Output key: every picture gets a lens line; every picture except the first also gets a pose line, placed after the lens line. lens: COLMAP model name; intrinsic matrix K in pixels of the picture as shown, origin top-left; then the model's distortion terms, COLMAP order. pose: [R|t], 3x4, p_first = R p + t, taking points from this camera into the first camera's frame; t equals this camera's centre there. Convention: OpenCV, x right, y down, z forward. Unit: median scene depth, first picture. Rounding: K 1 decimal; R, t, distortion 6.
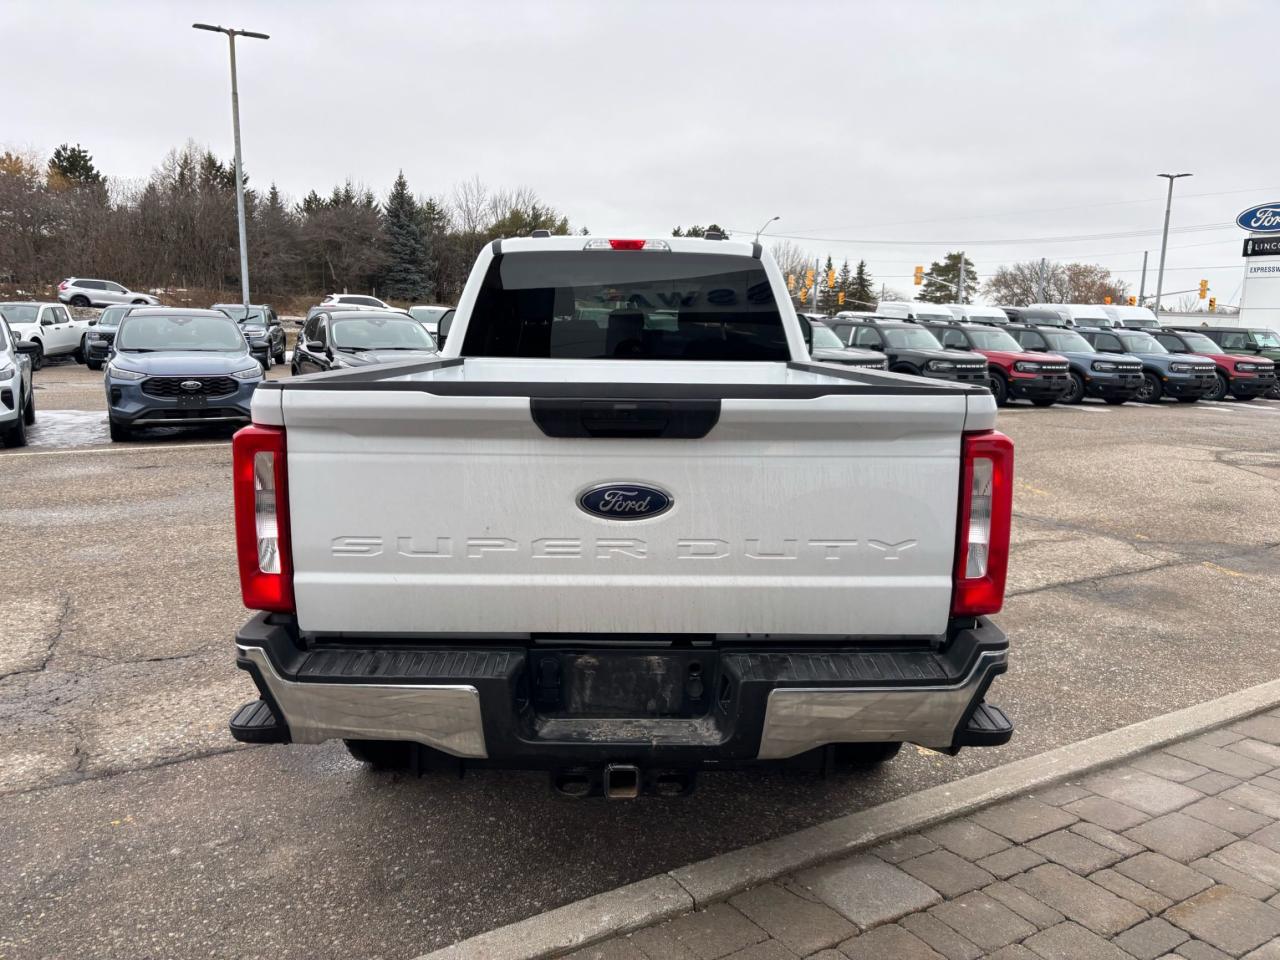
lens RADIAL K [[964.2, 0, 640.0], [0, 964.2, 480.0], [0, 0, 1]] dist [0.044127, -0.045010]
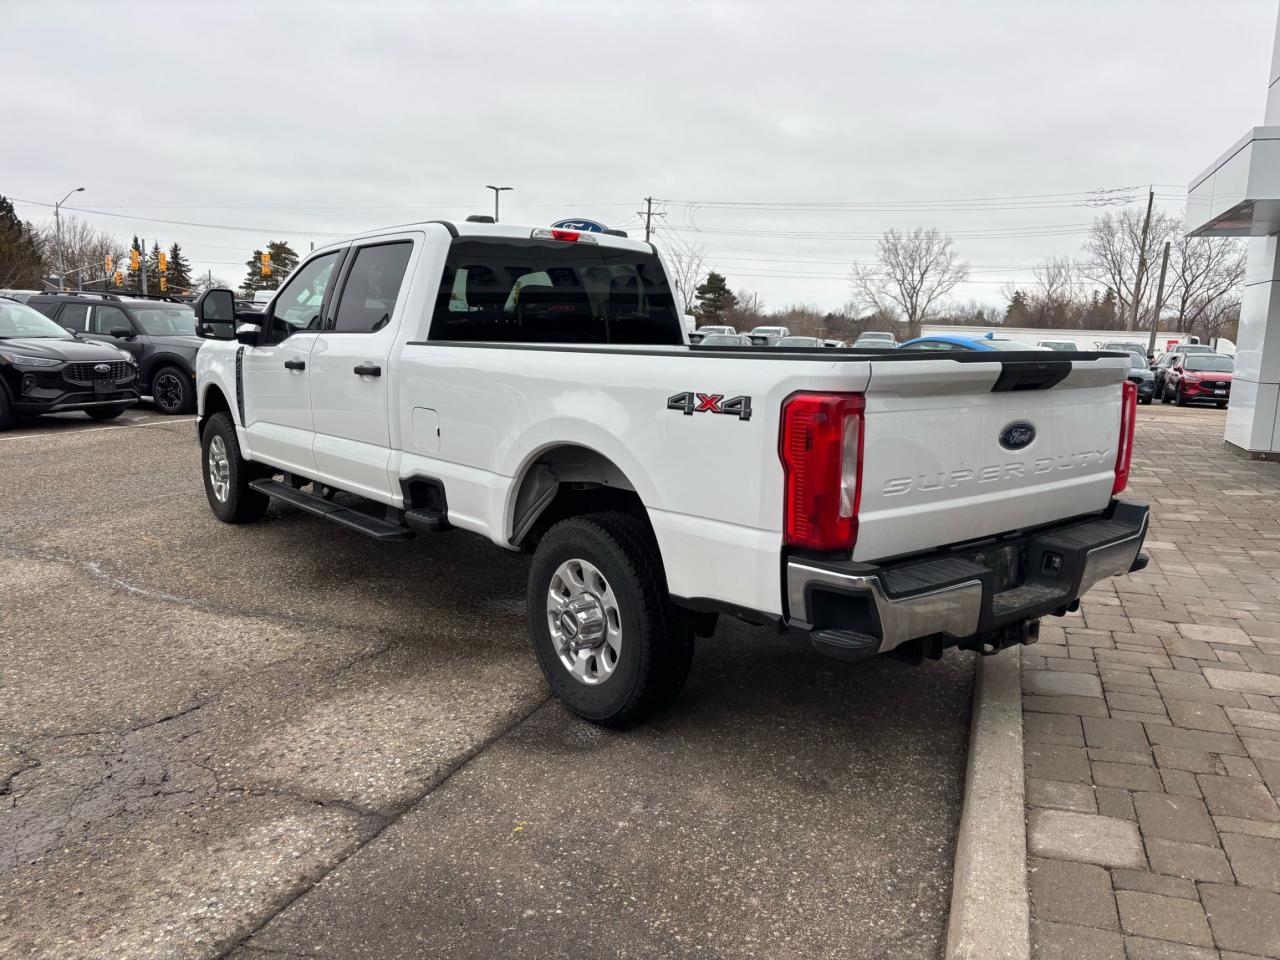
lens RADIAL K [[964.2, 0, 640.0], [0, 964.2, 480.0], [0, 0, 1]] dist [0.044127, -0.045010]
pose [[0.776367, -0.094276, 0.623190, -0.787751], [0.088647, 0.995255, 0.040125, -0.011529], [-0.624016, 0.024092, 0.781040, 0.140283]]
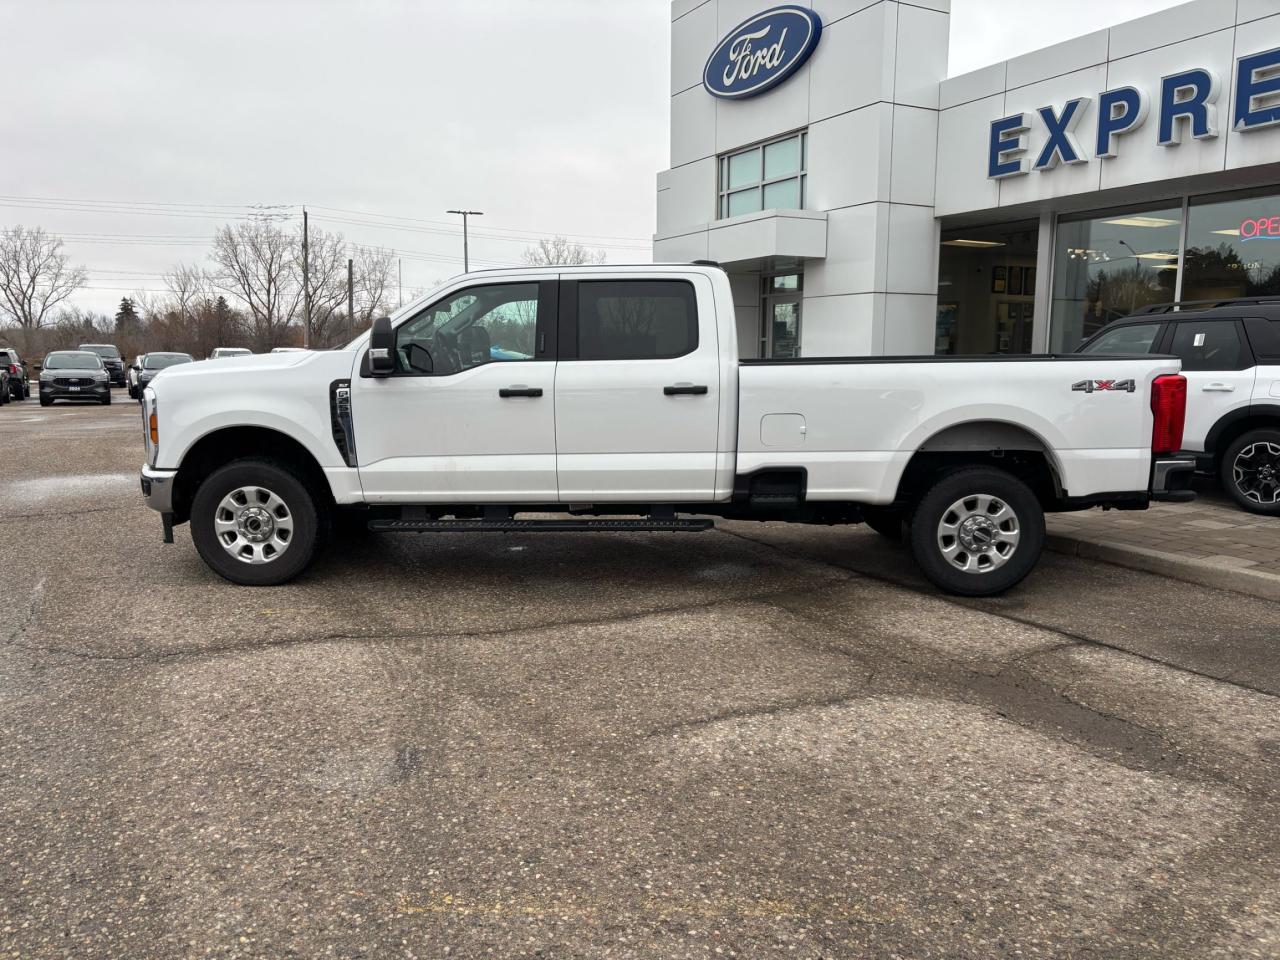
lens RADIAL K [[962.3, 0, 632.4], [0, 962.3, 476.2], [0, 0, 1]] dist [0.031588, -0.005766]
pose [[0.056231, -0.150049, 0.987078, -1.743253], [0.164515, 0.976521, 0.139072, -0.221769], [-0.984770, 0.154569, 0.079596, 1.311253]]
